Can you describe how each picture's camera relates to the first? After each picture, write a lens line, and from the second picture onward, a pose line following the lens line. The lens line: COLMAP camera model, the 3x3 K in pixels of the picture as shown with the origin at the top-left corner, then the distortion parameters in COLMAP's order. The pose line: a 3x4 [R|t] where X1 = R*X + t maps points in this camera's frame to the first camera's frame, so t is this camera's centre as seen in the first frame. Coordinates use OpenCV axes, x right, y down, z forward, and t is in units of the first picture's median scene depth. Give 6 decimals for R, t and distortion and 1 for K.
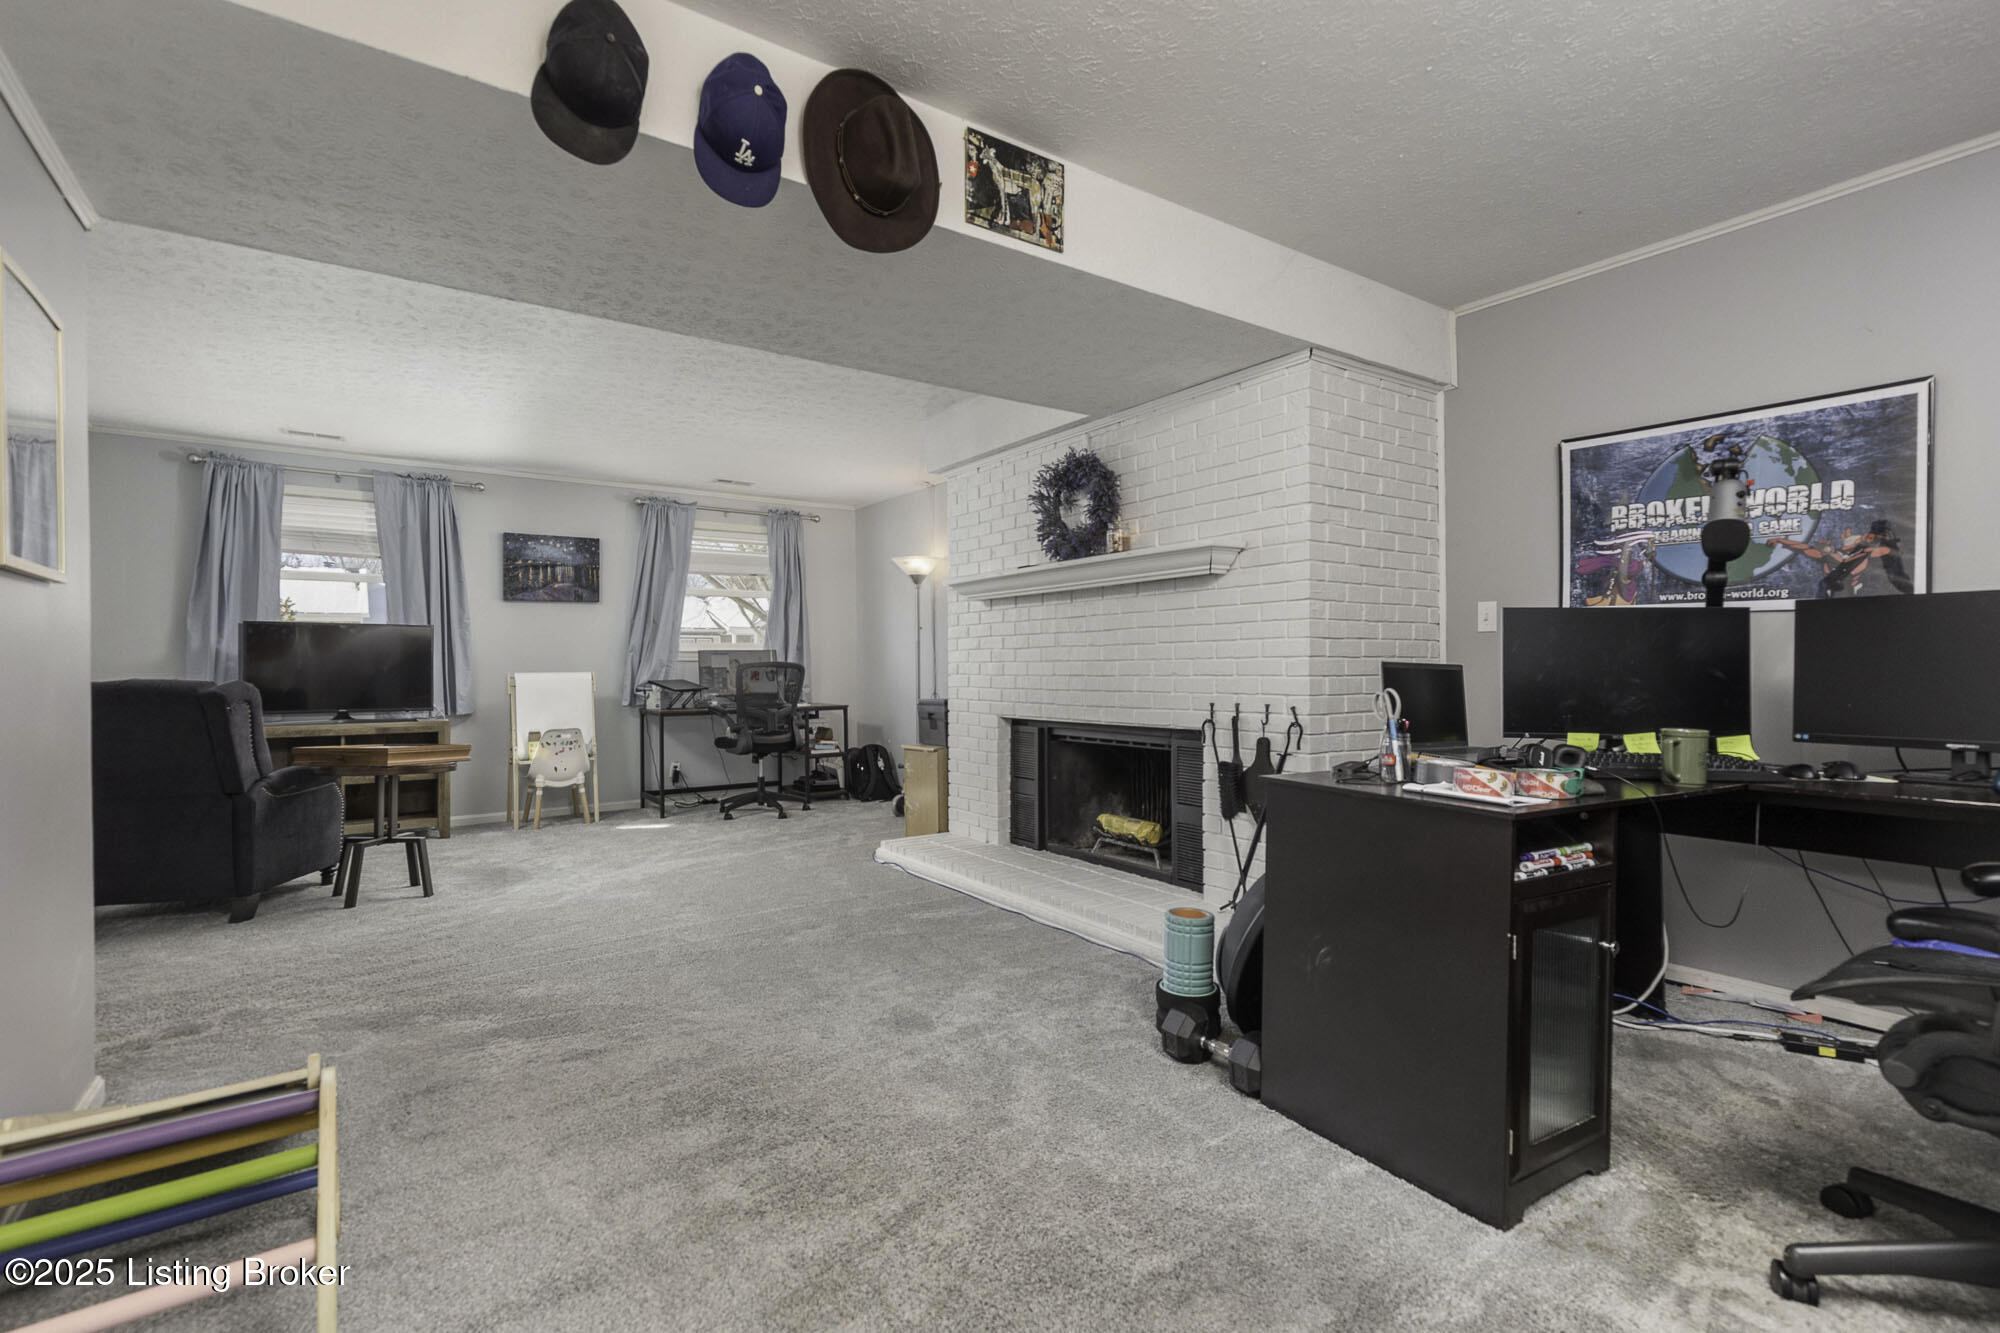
lens RADIAL K [[915.4, 0, 1010.3], [0, 915.4, 673.5], [0, 0, 1]] dist [0.005569, -0.002921]
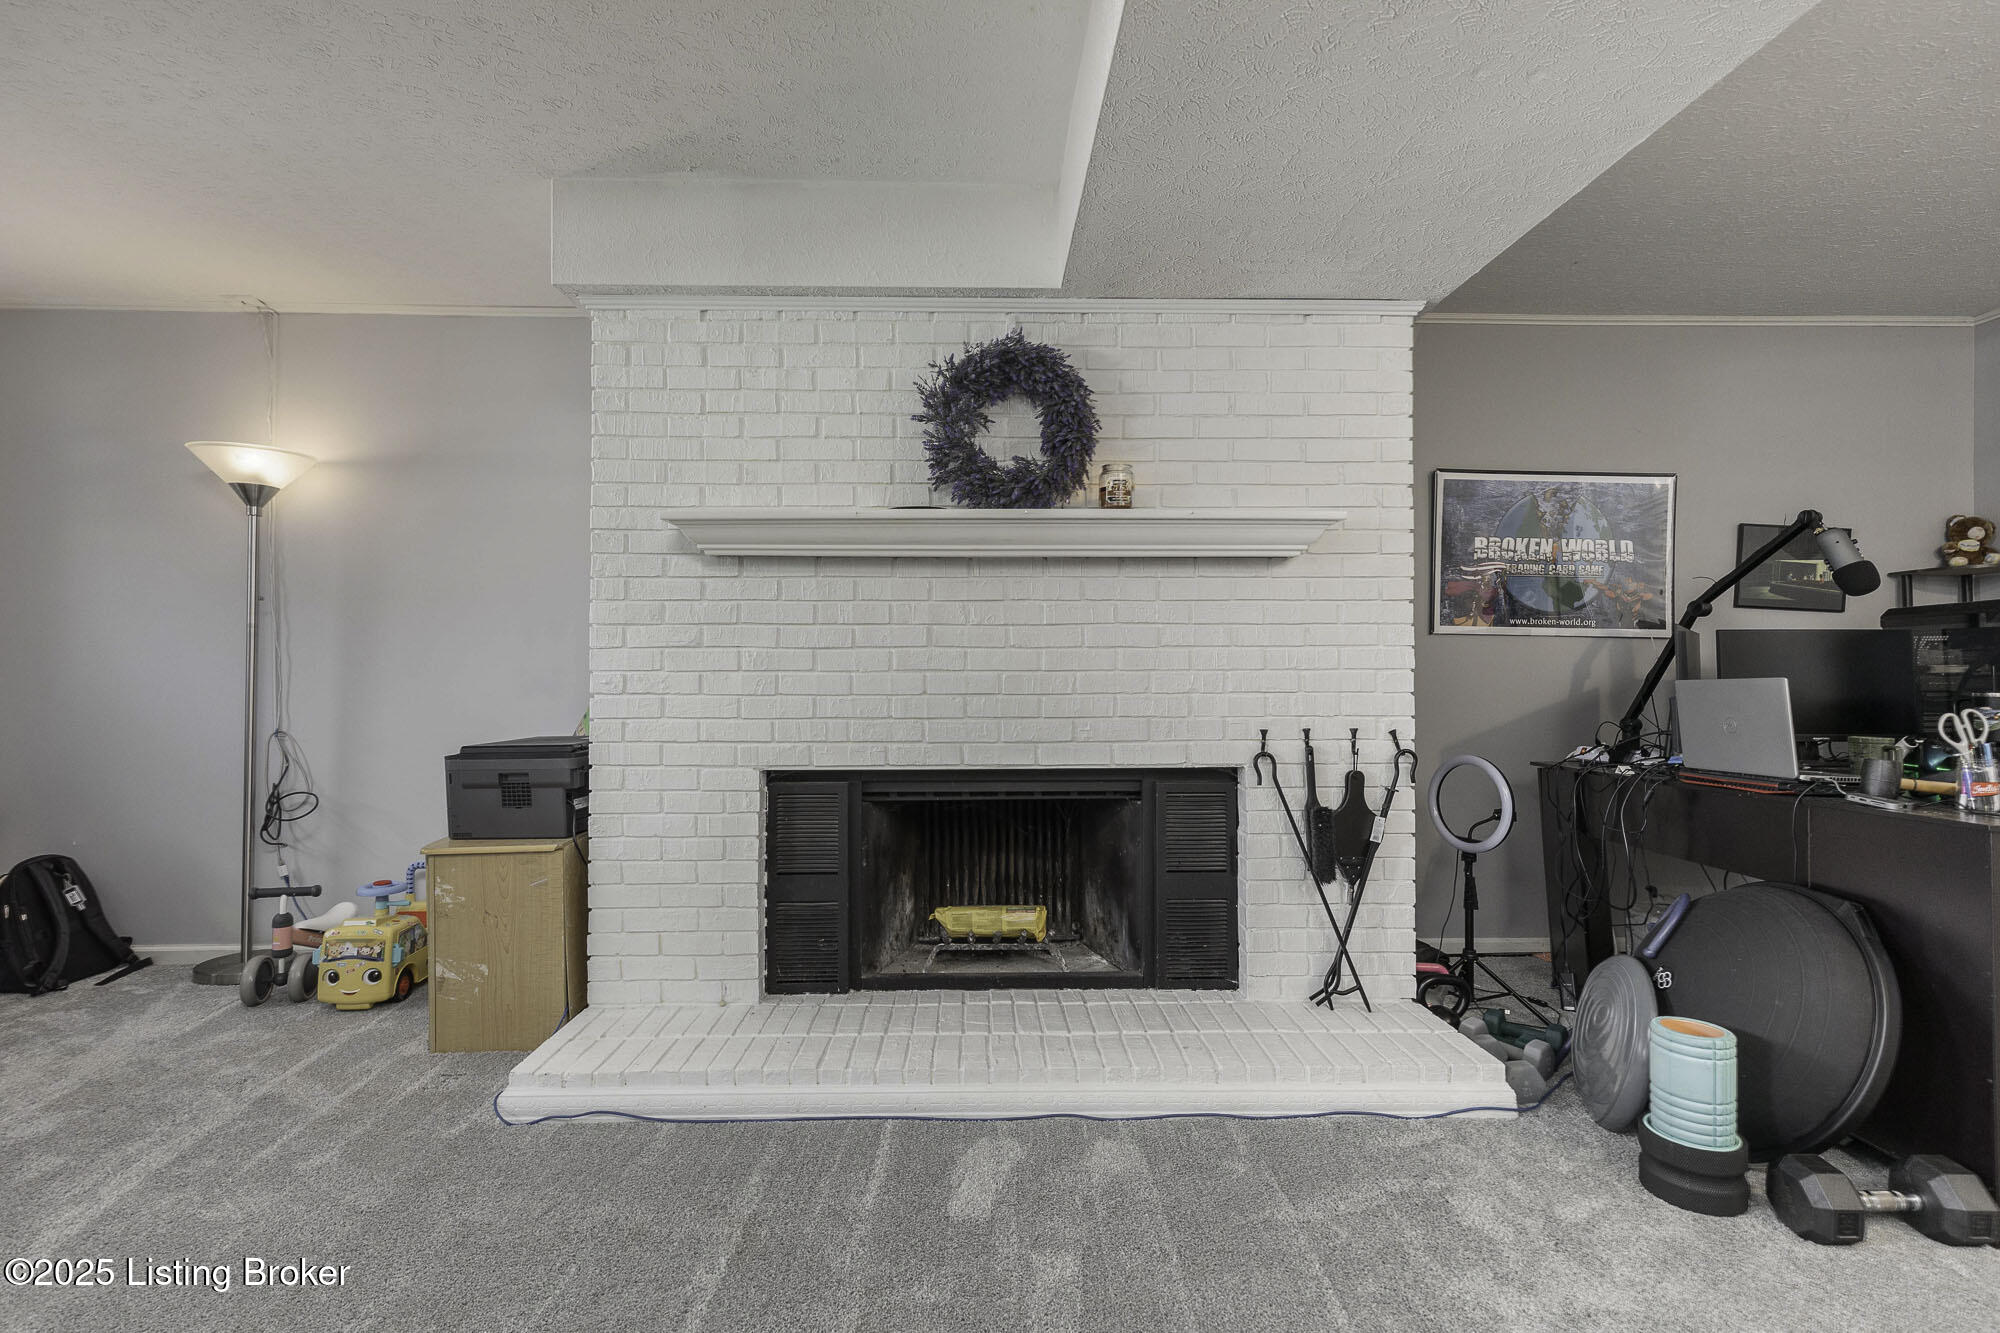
lens RADIAL K [[915.4, 0, 1008.2], [0, 915.4, 663.1], [0, 0, 1]] dist [0.005569, -0.002921]
pose [[0.561470, 0.014584, 0.827369, -0.513322], [0.003124, 0.999800, -0.019744, -0.007802], [-0.827491, 0.013670, 0.561312, 0.753281]]
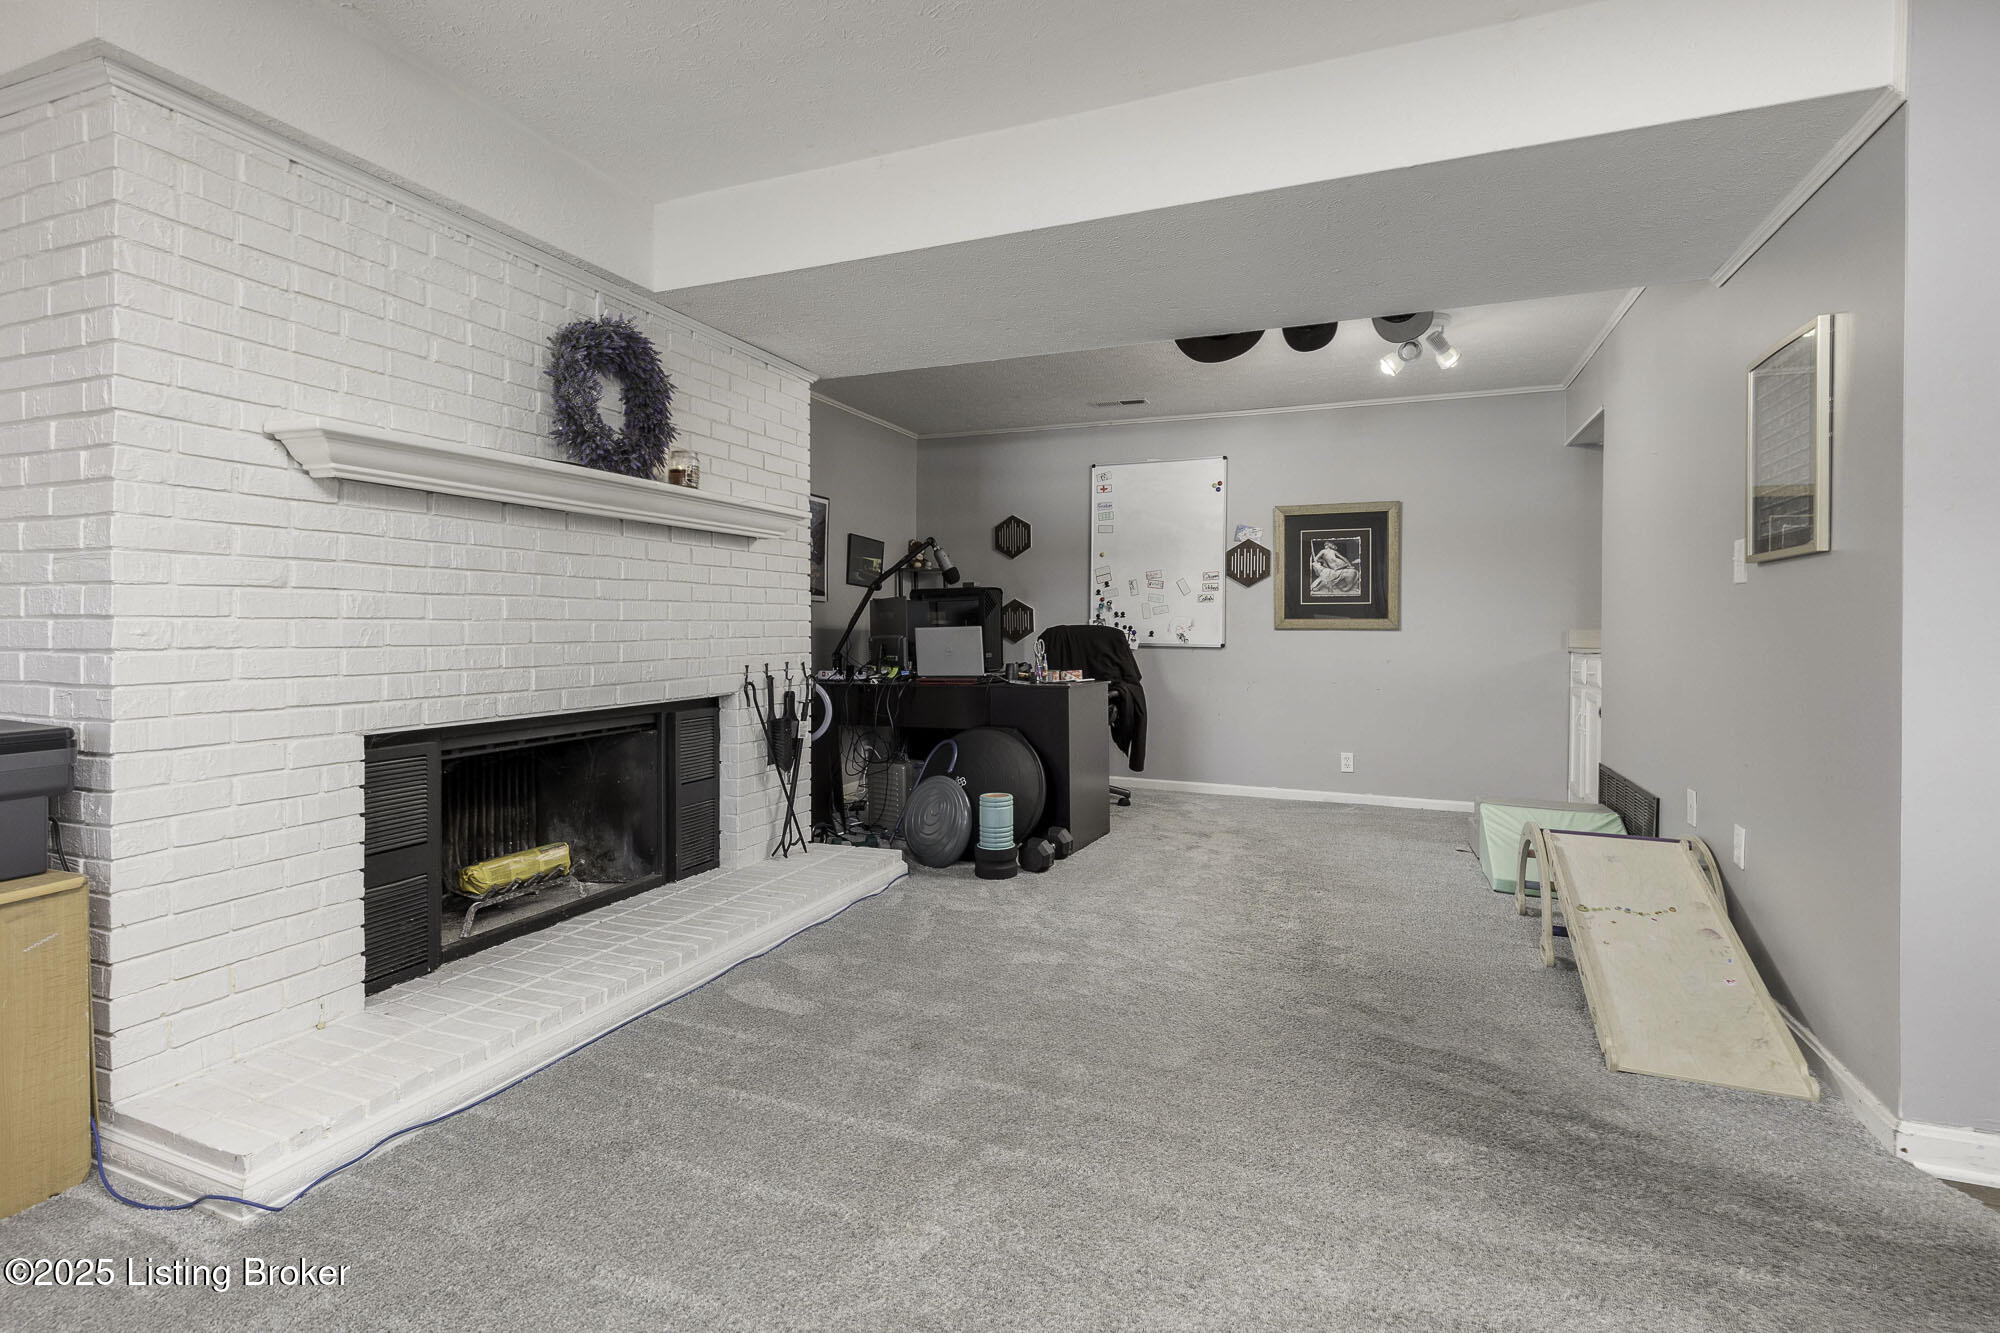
lens RADIAL K [[915.4, 0, 1007.5], [0, 915.4, 623.6], [0, 0, 1]] dist [0.005569, -0.002921]
pose [[-0.537054, 0.007051, 0.843518, -0.777806], [0.008505, 0.999959, -0.002944, -0.007677], [-0.843505, 0.005593, -0.537092, 1.297141]]
